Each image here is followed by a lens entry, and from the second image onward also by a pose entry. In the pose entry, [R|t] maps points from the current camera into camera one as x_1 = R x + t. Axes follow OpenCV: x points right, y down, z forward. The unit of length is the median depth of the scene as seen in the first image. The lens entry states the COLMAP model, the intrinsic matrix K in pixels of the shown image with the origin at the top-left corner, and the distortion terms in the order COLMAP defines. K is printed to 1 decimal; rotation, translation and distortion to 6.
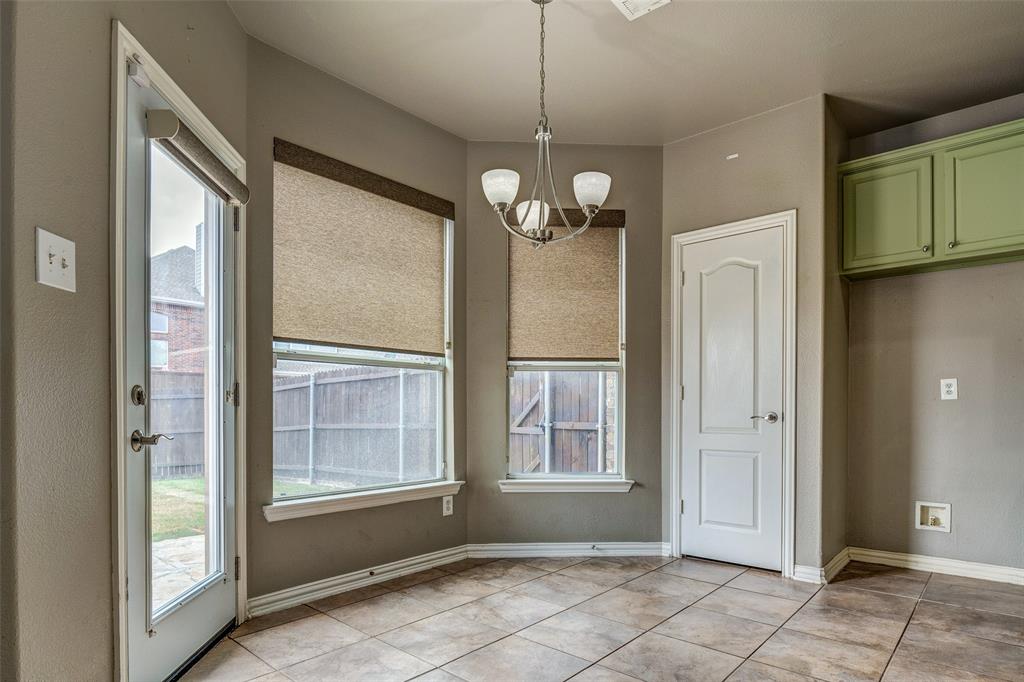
lens RADIAL K [[558.0, 0, 507.0], [0, 558.0, 418.5], [0, 0, 1]] dist [-0.014511, -0.003483]
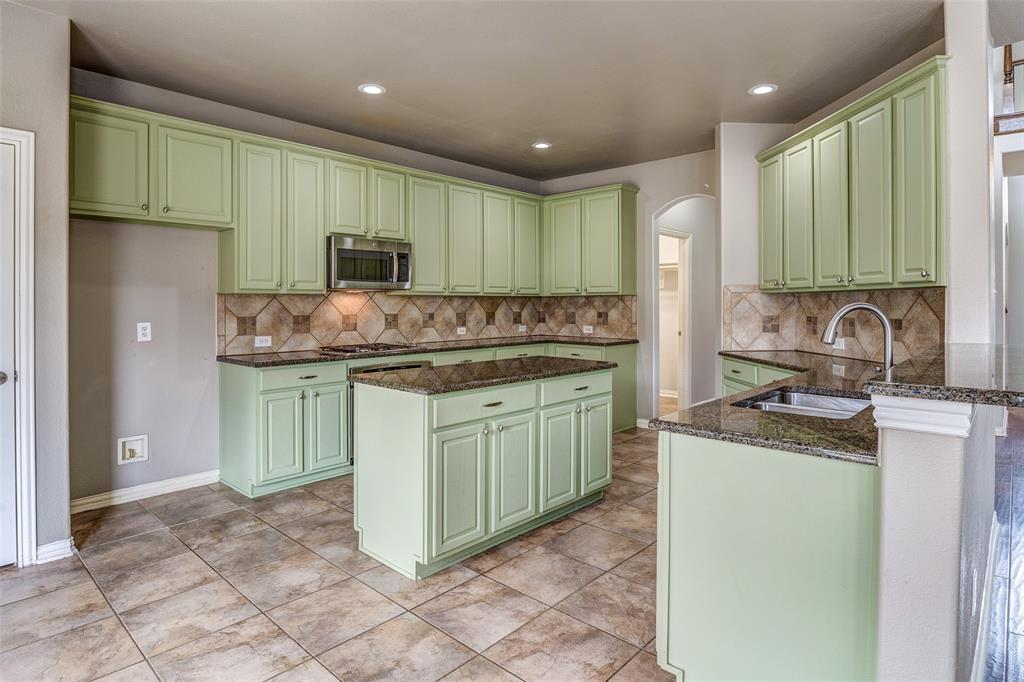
lens RADIAL K [[558.0, 0, 511.7], [0, 558.0, 306.0], [0, 0, 1]] dist [-0.014511, -0.003483]
pose [[0.004103, -0.002662, 0.999988, -0.338803], [0.013898, 0.999900, 0.002605, -0.105125], [-0.999895, 0.013887, 0.004139, 0.269744]]
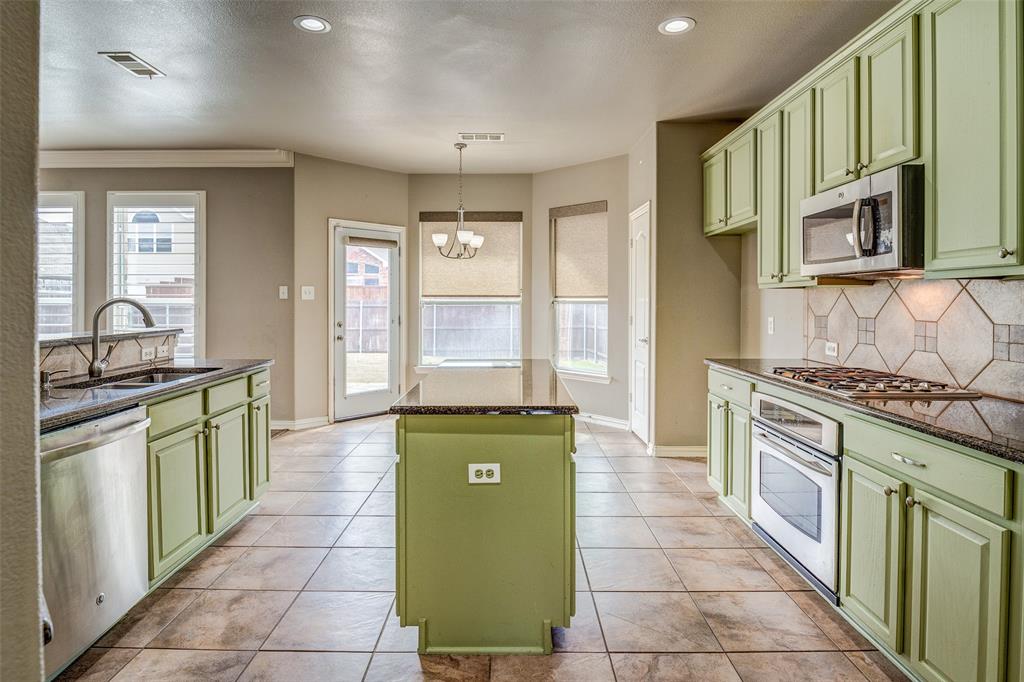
lens RADIAL K [[558.0, 0, 506.2], [0, 558.0, 308.2], [0, 0, 1]] dist [-0.014511, -0.003483]
pose [[0.668655, 0.011248, -0.743488, 1.419803], [-0.010581, 0.999928, 0.005612, -0.099366], [0.743497, 0.004115, 0.668726, -0.282389]]
